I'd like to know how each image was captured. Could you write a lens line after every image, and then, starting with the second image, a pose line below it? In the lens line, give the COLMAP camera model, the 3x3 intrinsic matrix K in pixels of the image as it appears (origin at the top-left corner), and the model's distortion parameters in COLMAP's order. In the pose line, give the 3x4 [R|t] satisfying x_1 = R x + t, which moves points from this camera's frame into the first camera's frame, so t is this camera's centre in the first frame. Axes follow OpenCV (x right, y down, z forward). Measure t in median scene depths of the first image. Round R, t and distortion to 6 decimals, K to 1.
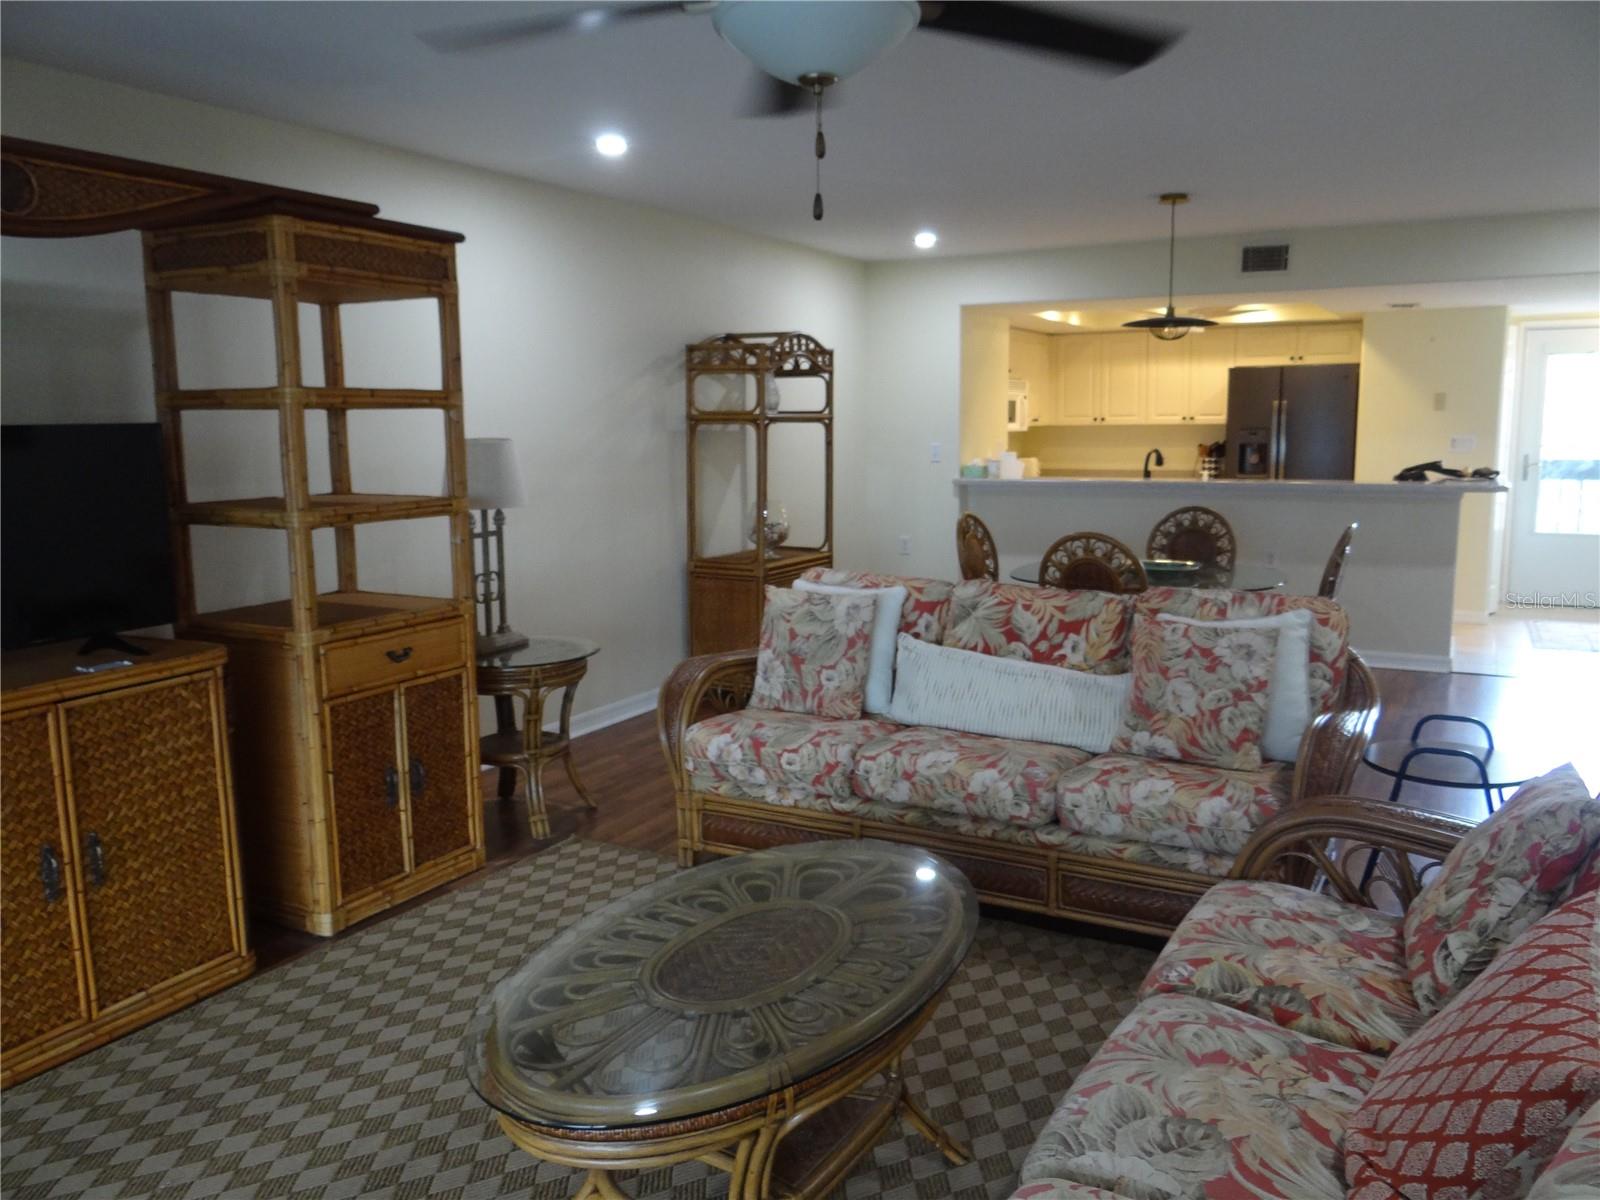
lens RADIAL K [[1257.8, 0, 800.0], [0, 1257.8, 600.0], [0, 0, 1]] dist [-0.001872, 0.003885]
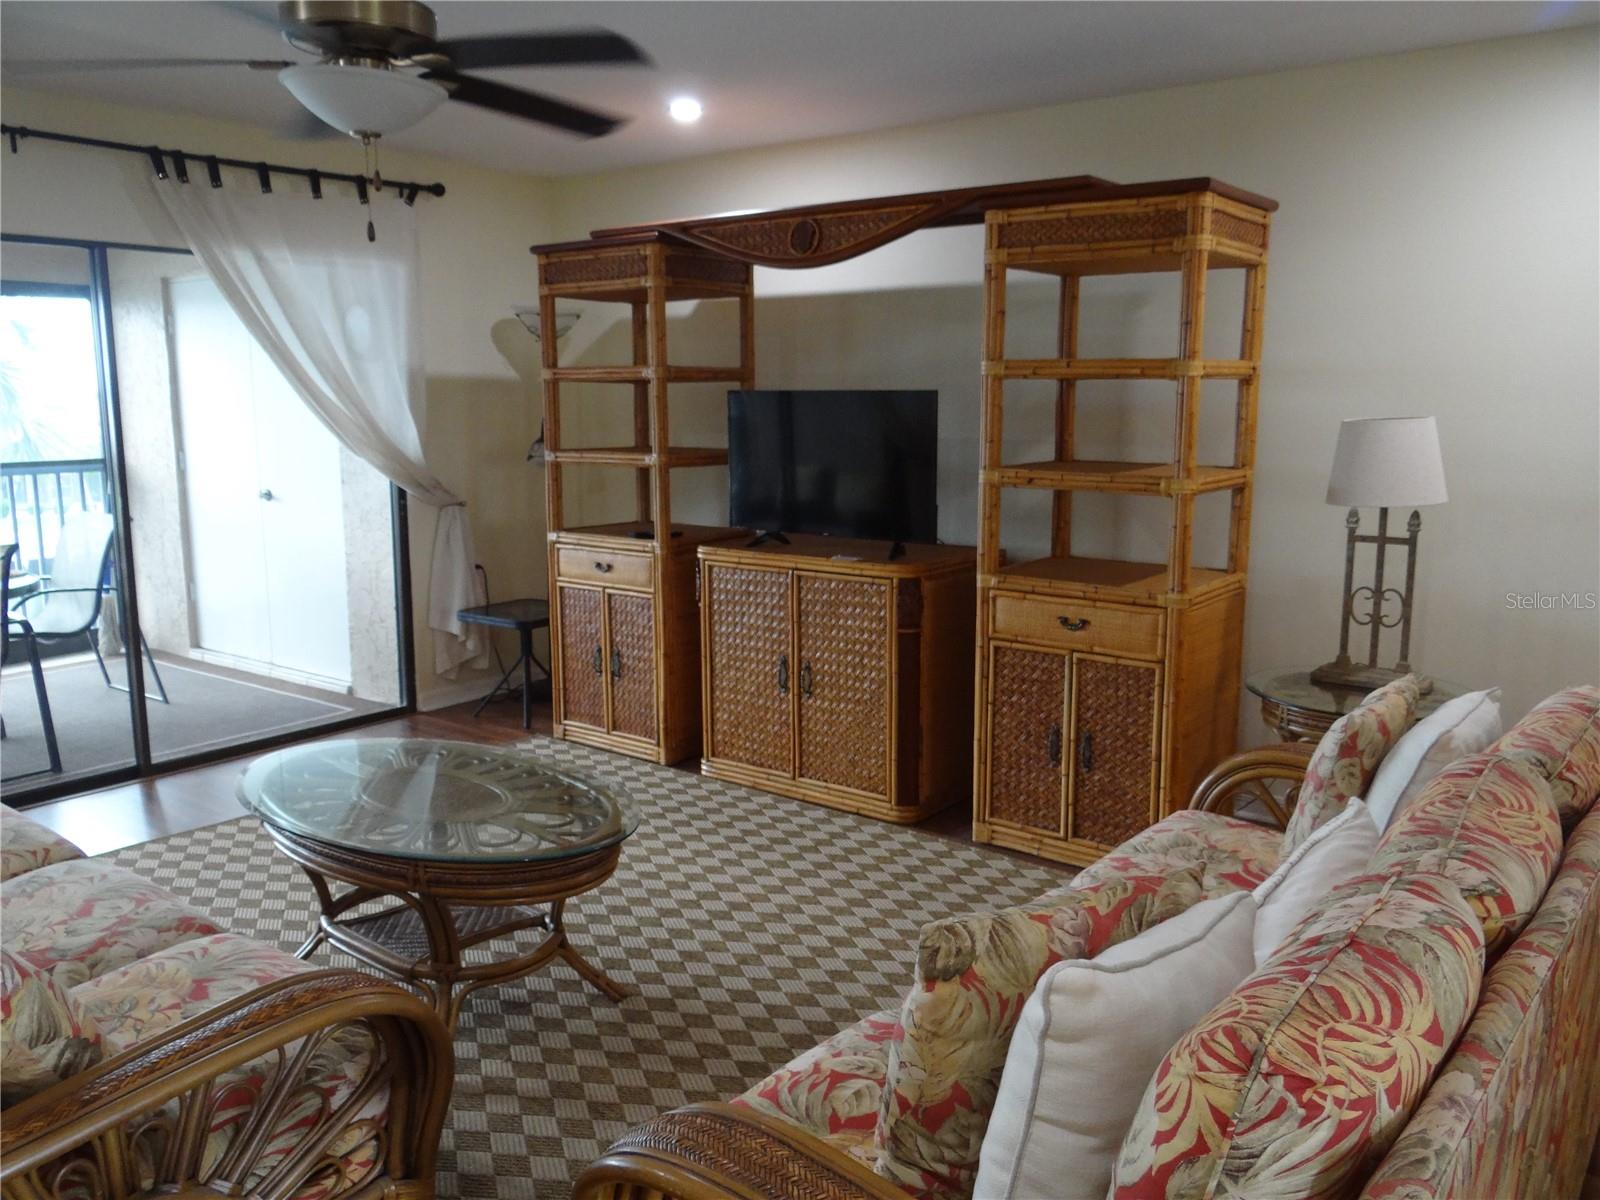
lens RADIAL K [[1257.8, 0, 800.0], [0, 1257.8, 600.0], [0, 0, 1]] dist [-0.001872, 0.003885]
pose [[-0.152910, 0.180474, -0.971621, 0.634634], [-0.144009, 0.968619, 0.202580, -0.135340], [0.977691, 0.170899, -0.122122, 0.826430]]
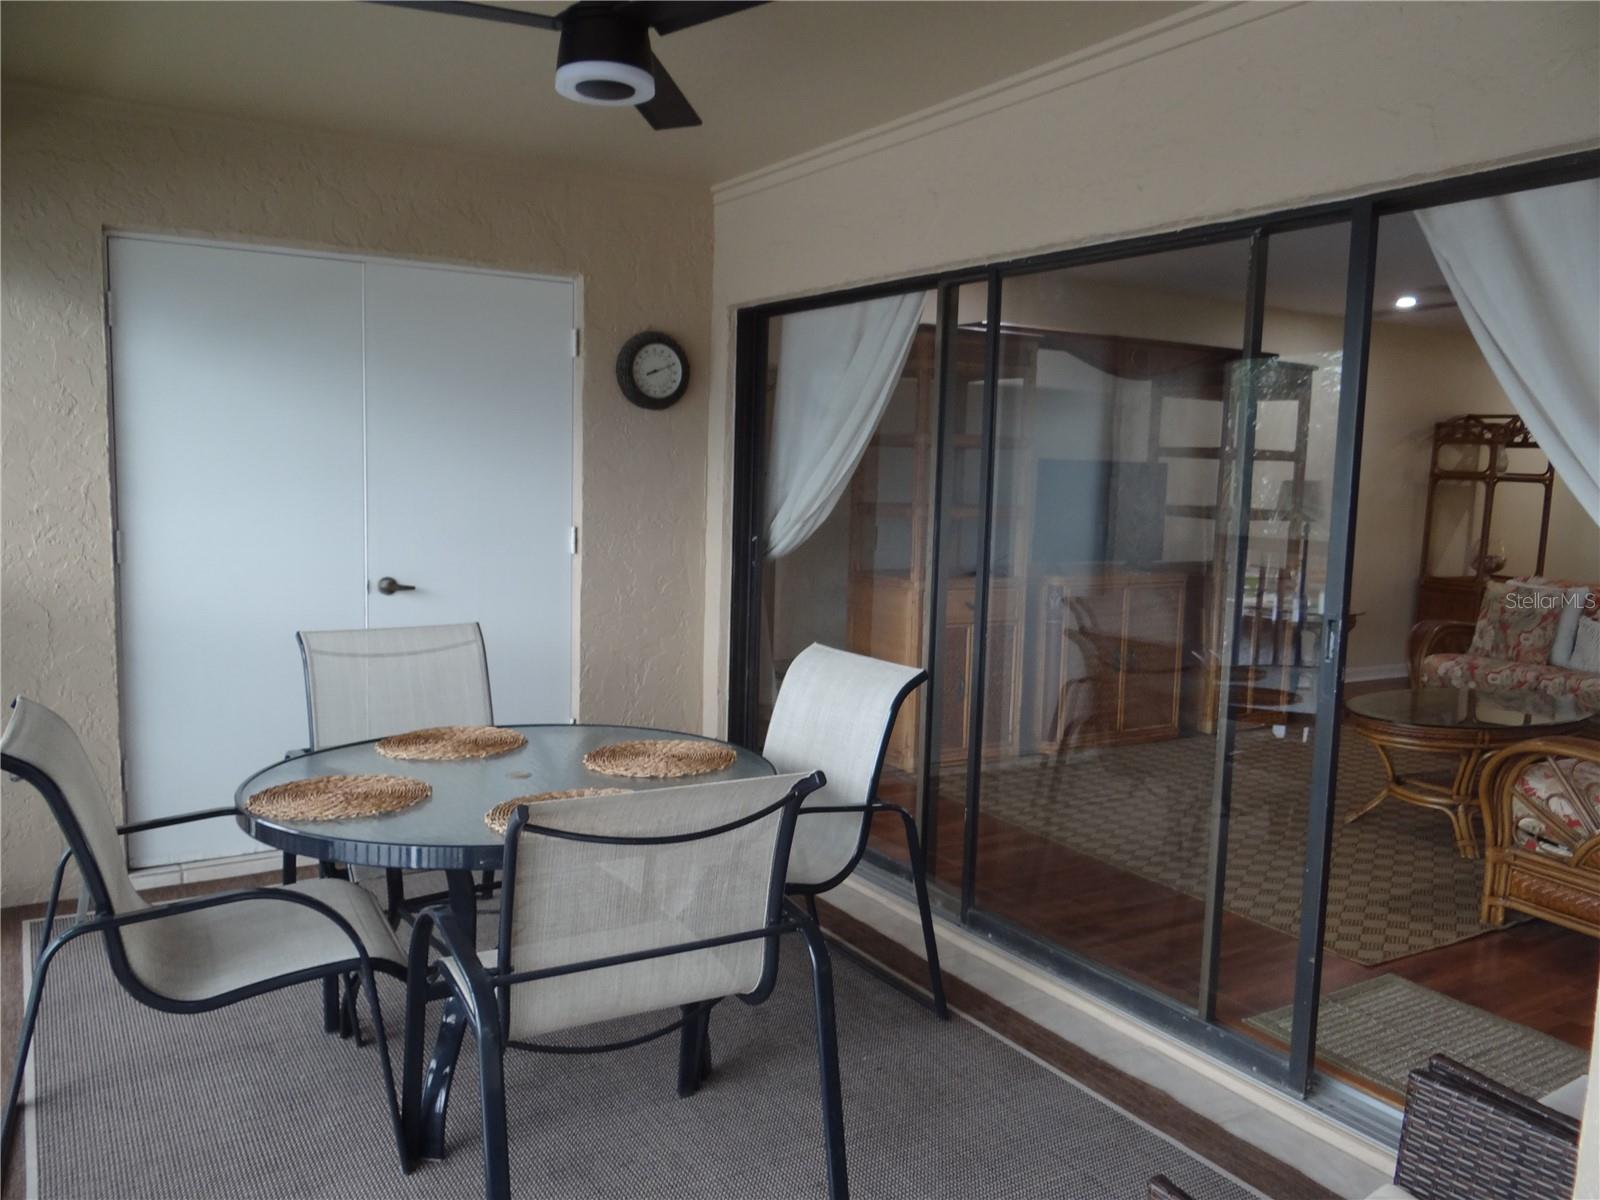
lens RADIAL K [[1257.8, 0, 800.0], [0, 1257.8, 600.0], [0, 0, 1]] dist [-0.001872, 0.003885]
pose [[0.865424, 0.093521, -0.492234, 0.006520], [-0.113007, 0.993545, -0.009918, 0.131309], [0.488129, 0.064209, 0.870406, -0.832026]]
